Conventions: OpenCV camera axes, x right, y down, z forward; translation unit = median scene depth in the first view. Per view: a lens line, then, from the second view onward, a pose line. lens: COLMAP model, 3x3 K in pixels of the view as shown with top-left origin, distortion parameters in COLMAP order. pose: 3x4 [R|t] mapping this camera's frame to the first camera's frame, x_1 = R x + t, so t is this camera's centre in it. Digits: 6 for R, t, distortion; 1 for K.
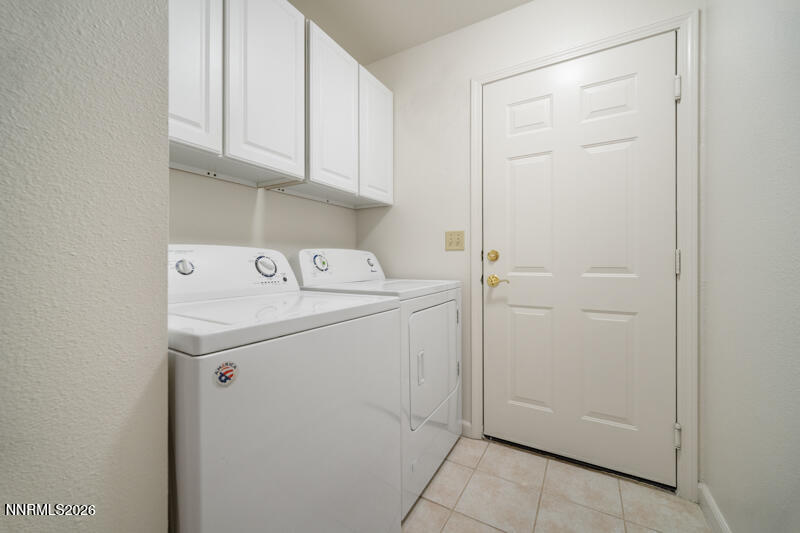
lens RADIAL K [[320.8, 0, 395.1], [0, 320.8, 262.5], [0, 0, 1]] dist [-0.000618, 0.000166]
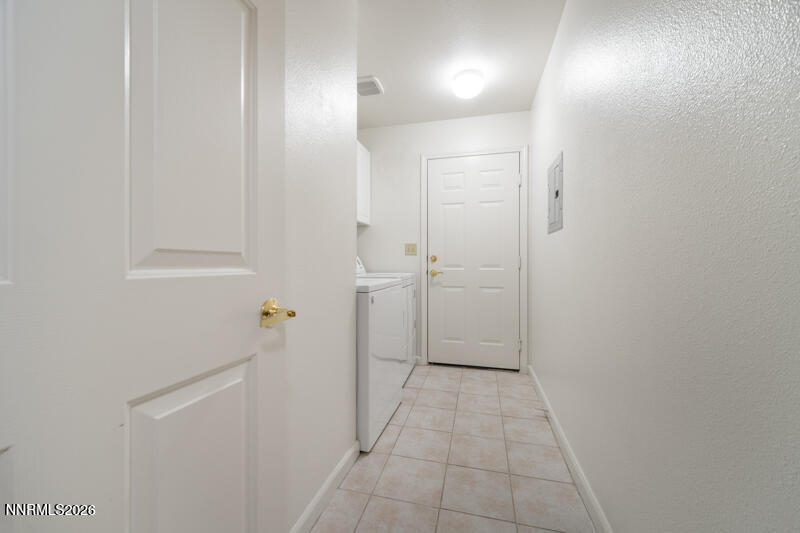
lens RADIAL K [[320.8, 0, 395.1], [0, 320.8, 262.5], [0, 0, 1]] dist [-0.000618, 0.000166]
pose [[0.963100, -0.000540, 0.269143, -0.359488], [0.000458, 1.000000, 0.000369, -0.000030], [-0.269143, -0.000232, 0.963100, -0.612092]]
